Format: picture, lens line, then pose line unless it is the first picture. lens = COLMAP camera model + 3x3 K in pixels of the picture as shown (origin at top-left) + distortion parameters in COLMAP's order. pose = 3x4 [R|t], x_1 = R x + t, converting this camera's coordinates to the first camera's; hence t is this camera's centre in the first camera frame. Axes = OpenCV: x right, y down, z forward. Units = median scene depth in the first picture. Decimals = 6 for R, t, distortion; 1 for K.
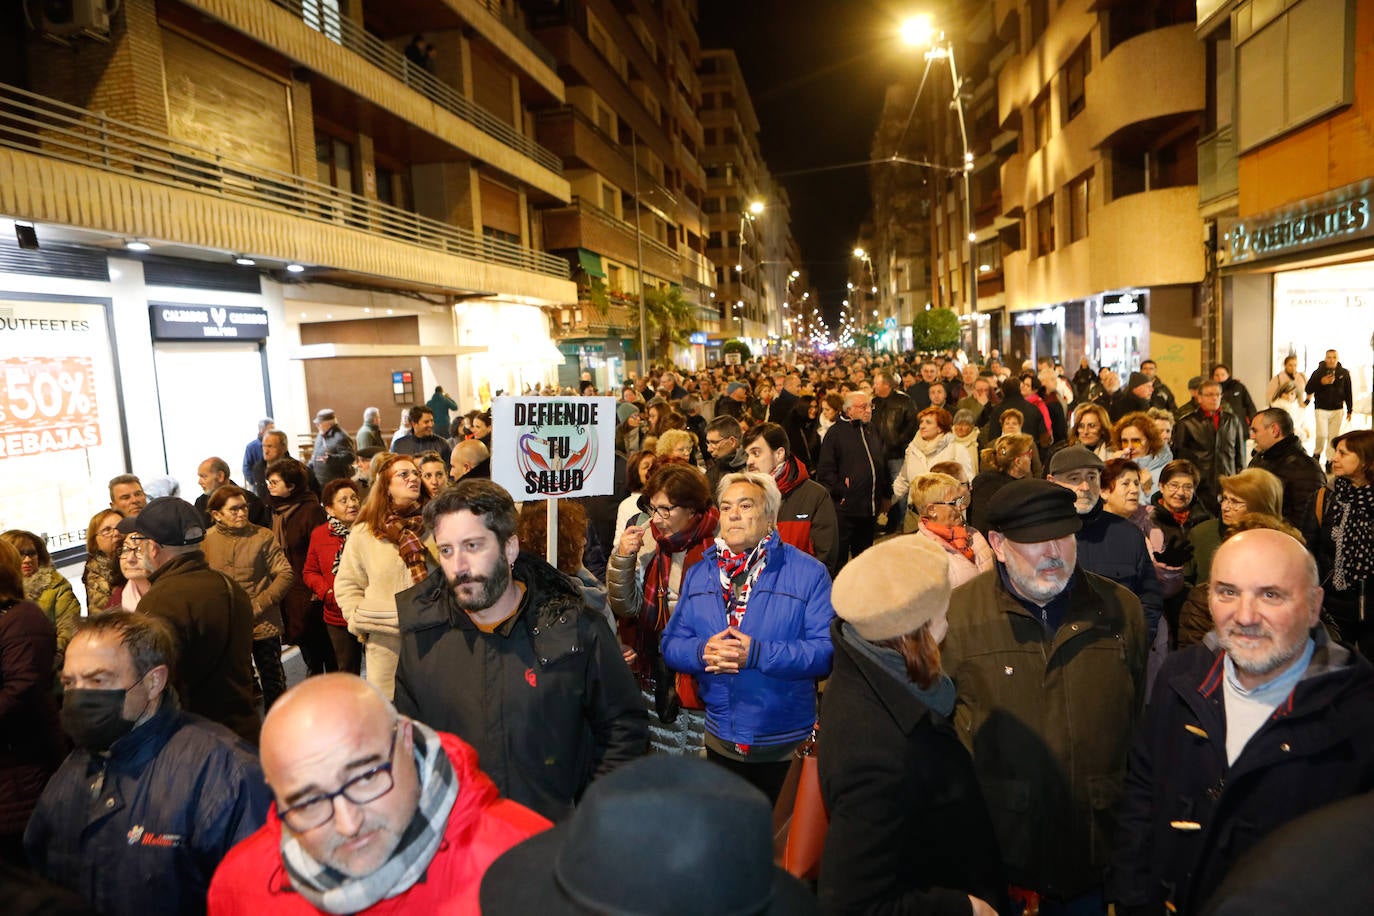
lens RADIAL K [[966.5, 0, 690.6], [0, 966.5, 462.8], [0, 0, 1]] dist [-0.106015, 0.090063]
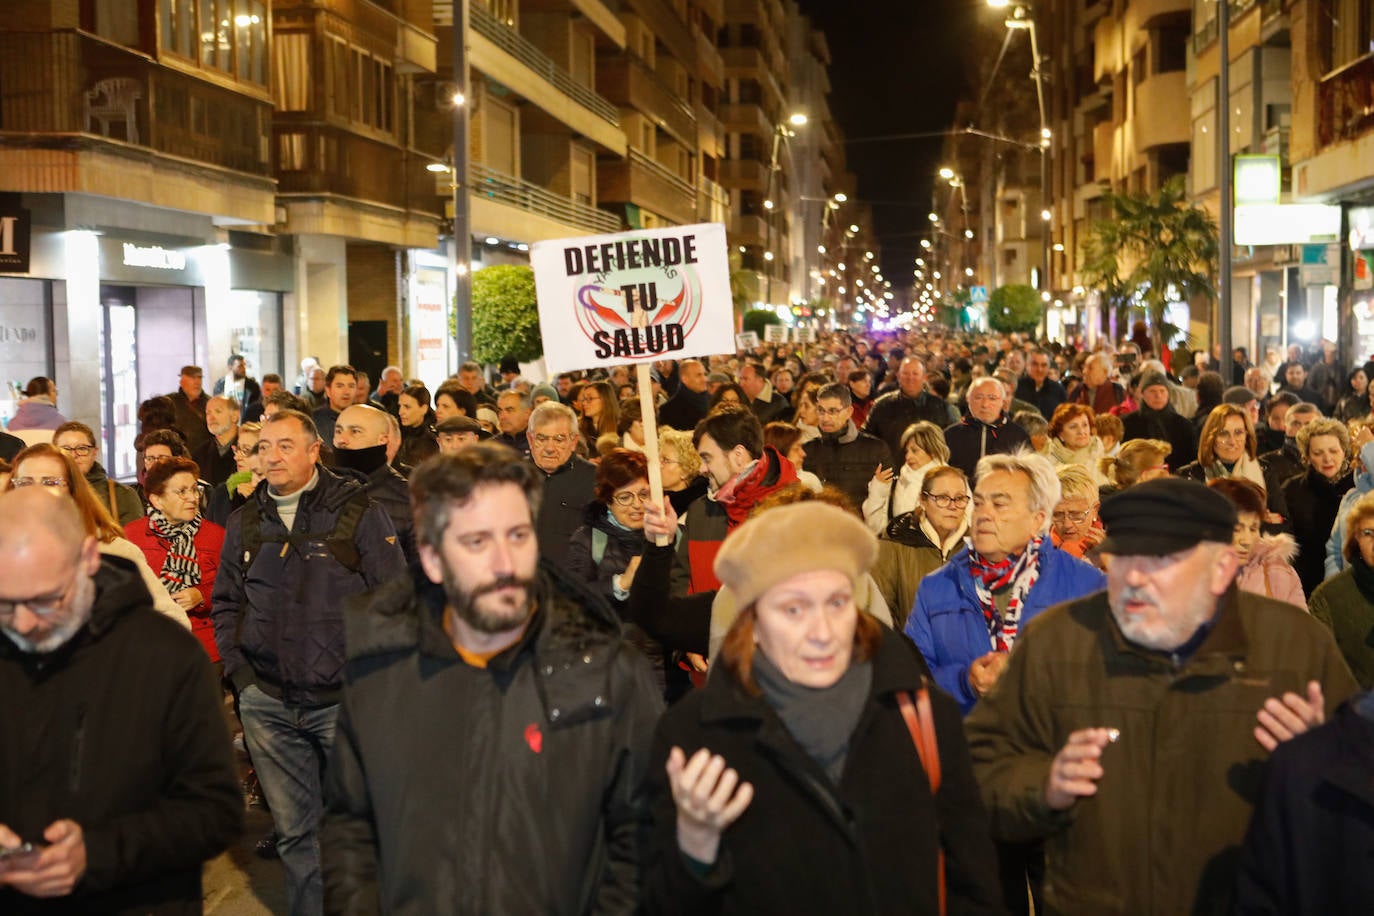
lens RADIAL K [[2270.4, 0, 687.0], [0, 2270.4, 458.0], [0, 0, 1]] dist [0.104901, 0.030479]
pose [[0.997551, 0.042554, 0.055502, -0.175044], [-0.039384, 0.997597, -0.056999, 0.145932], [-0.057794, 0.054674, 0.996830, -1.191384]]
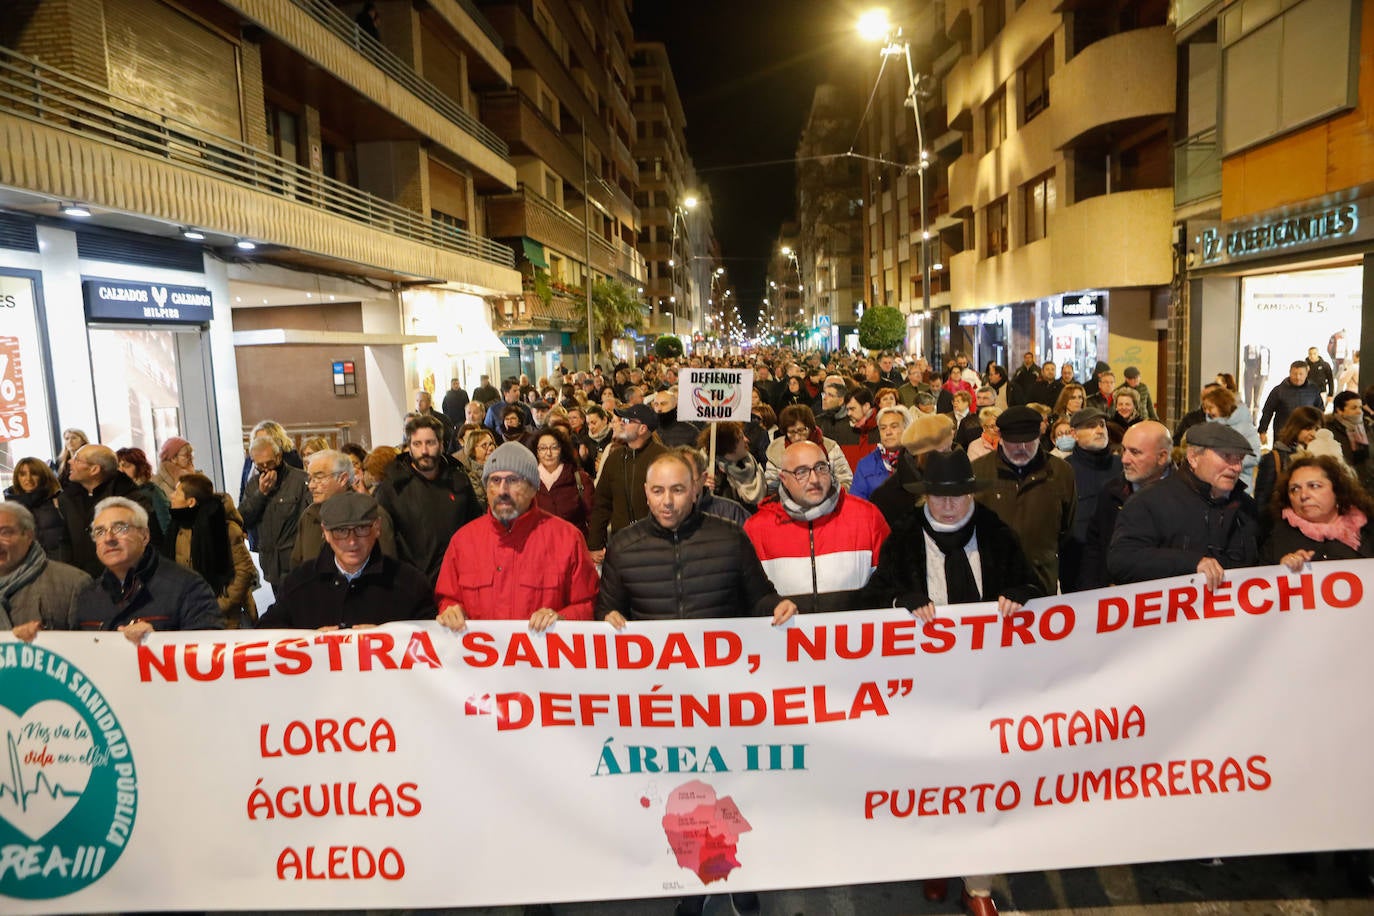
lens RADIAL K [[961.2, 0, 689.7], [0, 961.2, 463.1], [0, 0, 1]] dist [-0.101907, 0.079298]
pose [[0.995885, 0.006601, 0.090381, -0.035928], [-0.007005, 0.999967, 0.004150, -0.001050], [-0.090351, -0.004766, 0.995899, 0.029400]]
